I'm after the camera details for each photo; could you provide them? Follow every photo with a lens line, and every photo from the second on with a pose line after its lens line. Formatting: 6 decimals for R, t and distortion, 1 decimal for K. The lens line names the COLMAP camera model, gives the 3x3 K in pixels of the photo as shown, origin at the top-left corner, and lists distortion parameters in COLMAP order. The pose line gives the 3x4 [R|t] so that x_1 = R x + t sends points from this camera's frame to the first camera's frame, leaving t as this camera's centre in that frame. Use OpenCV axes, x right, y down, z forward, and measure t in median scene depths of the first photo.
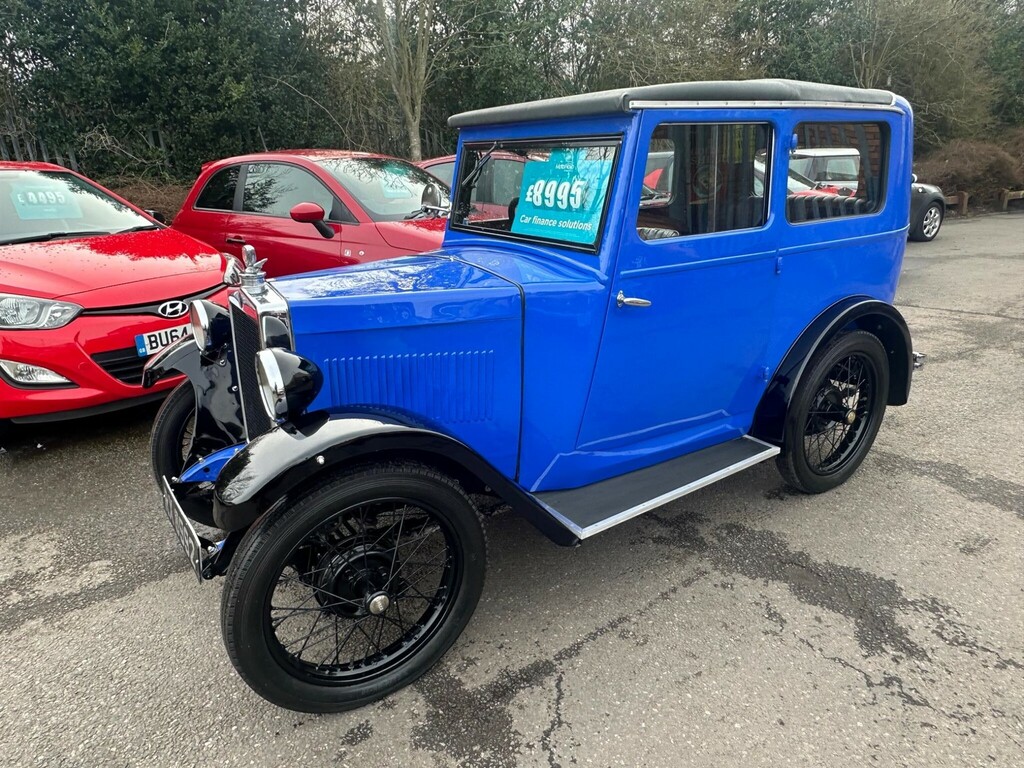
lens RADIAL K [[673.0, 0, 508.5], [0, 673.0, 387.0], [0, 0, 1]] dist [-0.008059, 0.003003]
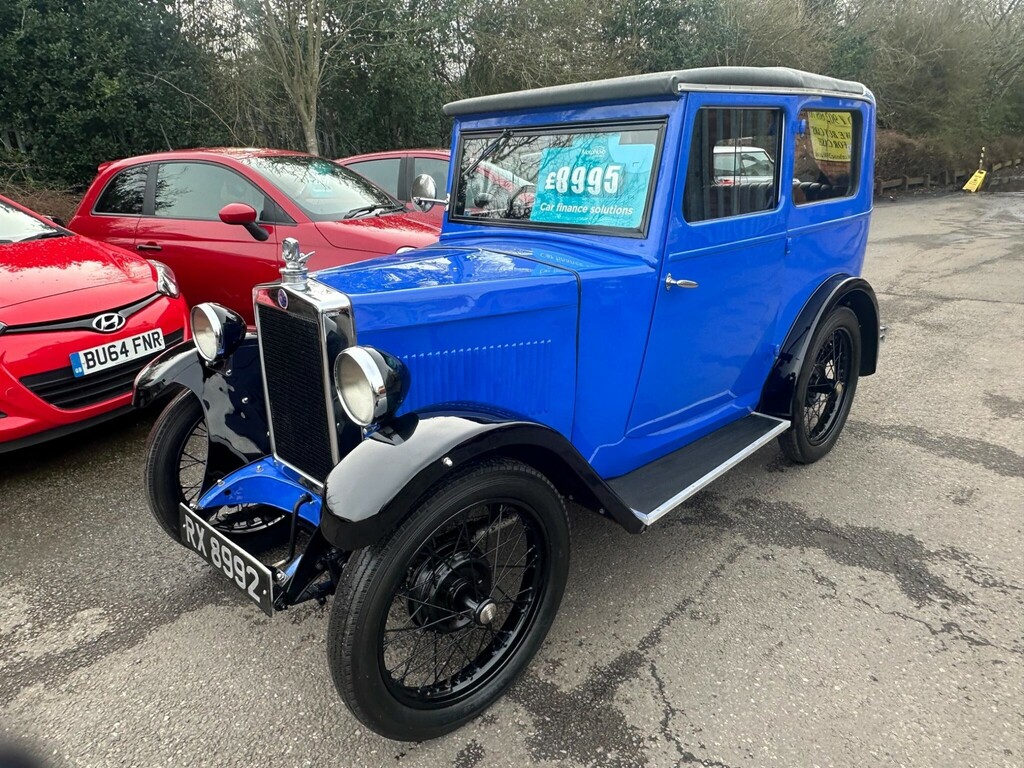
lens RADIAL K [[673.0, 0, 512.9], [0, 673.0, 383.3], [0, 0, 1]] dist [-0.008059, 0.003003]
pose [[0.983089, -0.065882, 0.170869, -0.210648], [0.067338, 0.997726, -0.002732, 0.006122], [-0.170301, 0.014192, 0.985290, 0.047325]]
